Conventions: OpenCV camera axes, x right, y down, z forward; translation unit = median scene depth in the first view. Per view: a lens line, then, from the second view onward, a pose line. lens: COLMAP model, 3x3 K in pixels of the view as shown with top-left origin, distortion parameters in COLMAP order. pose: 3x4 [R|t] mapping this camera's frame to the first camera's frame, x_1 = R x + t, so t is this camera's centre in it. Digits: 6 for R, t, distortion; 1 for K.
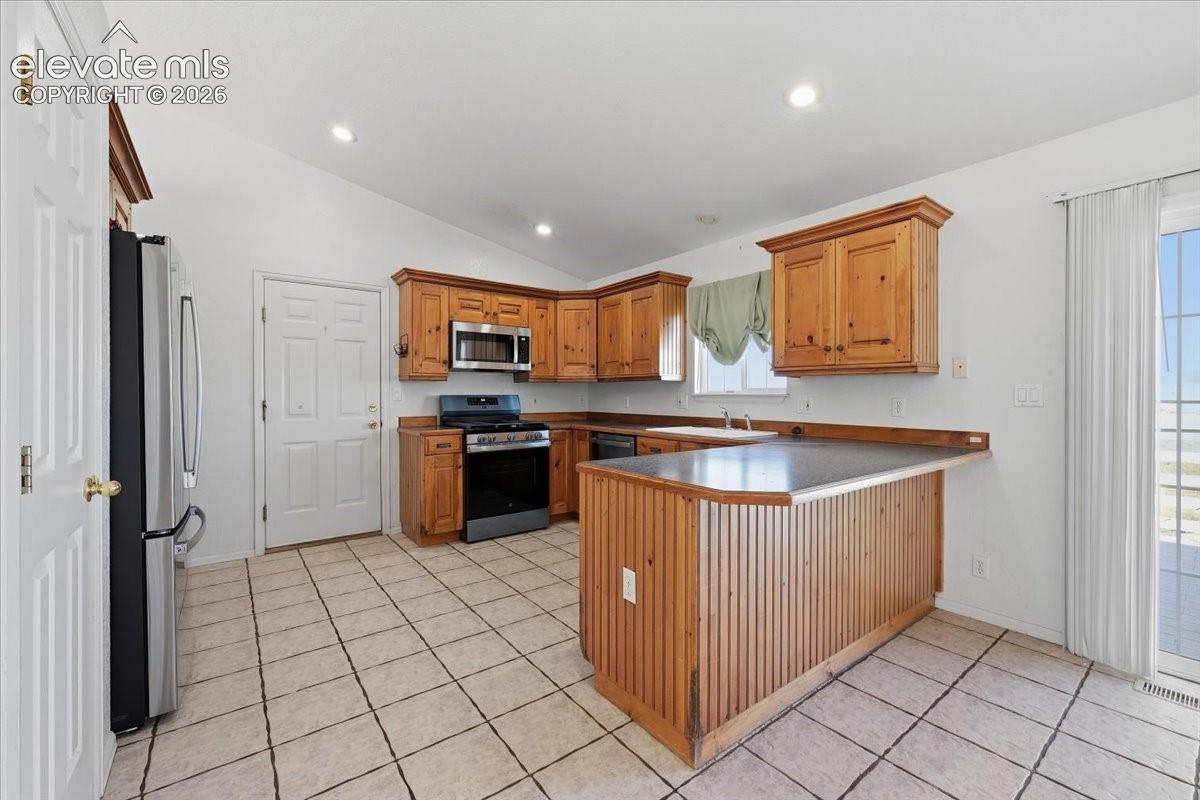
lens RADIAL K [[491.8, 0, 603.7], [0, 491.8, 395.6], [0, 0, 1]] dist [0.000564, 0.000087]
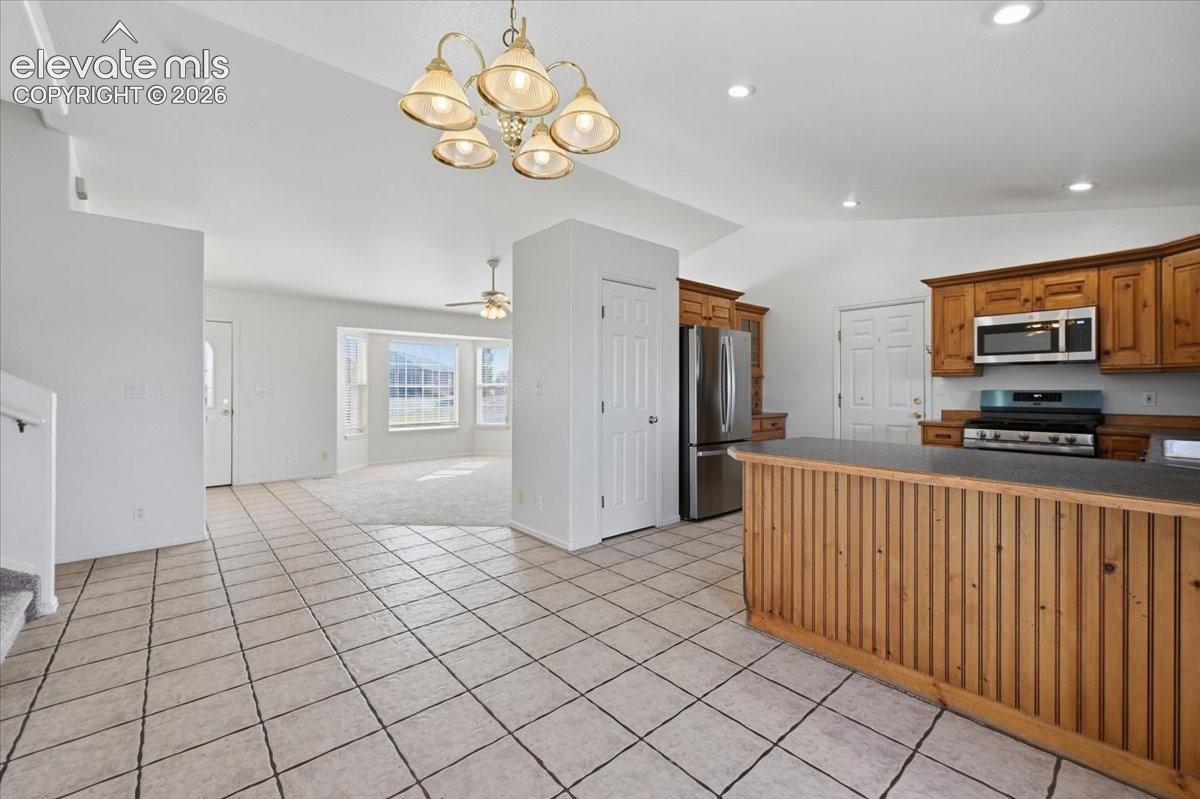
lens RADIAL K [[488.6, 0, 603.0], [0, 488.6, 388.7], [0, 0, 1]] dist [0.000050, -0.000005]
pose [[0.067443, -0.002150, -0.997721, 0.664459], [-0.003127, 0.999992, -0.002366, 0.001364], [0.997718, 0.003280, 0.067436, 0.165661]]
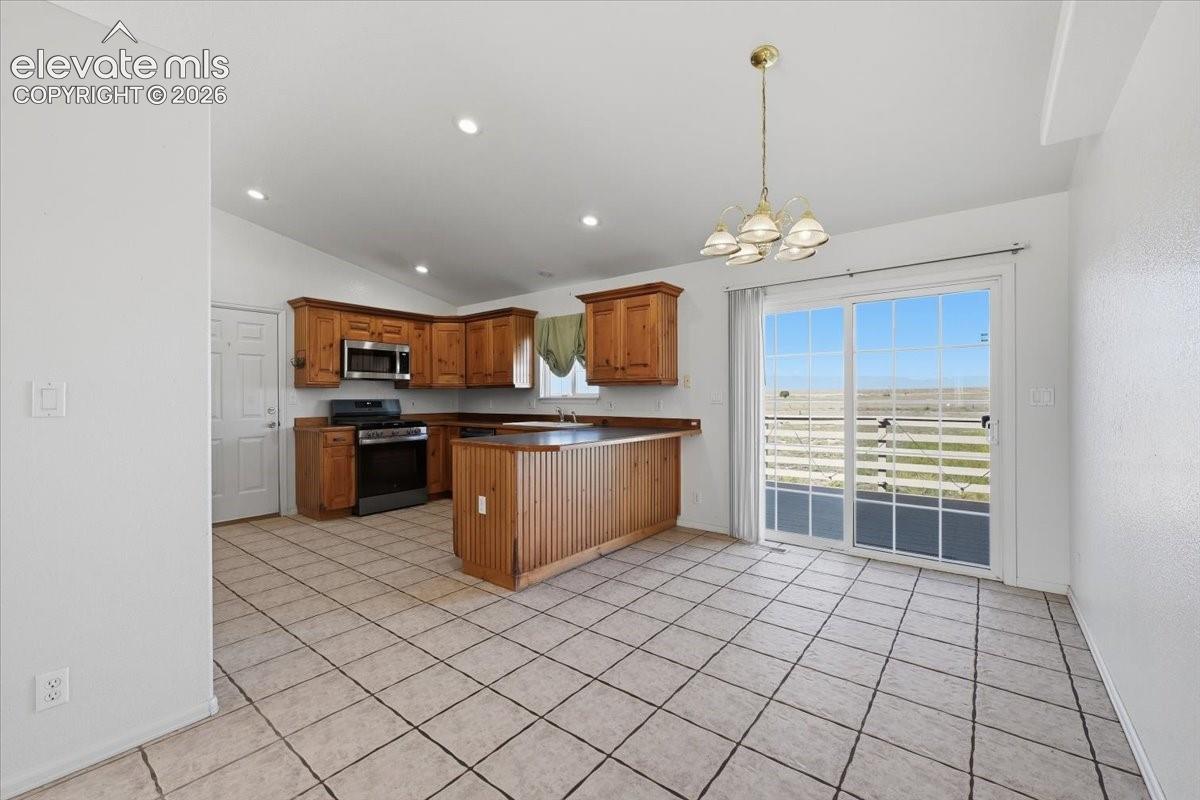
lens RADIAL K [[491.8, 0, 603.7], [0, 491.8, 395.6], [0, 0, 1]] dist [0.000564, 0.000087]
pose [[0.967787, -0.003533, 0.251745, 0.013544], [0.005550, 0.999958, -0.007301, 0.001928], [-0.251708, 0.008463, 0.967766, -0.371436]]
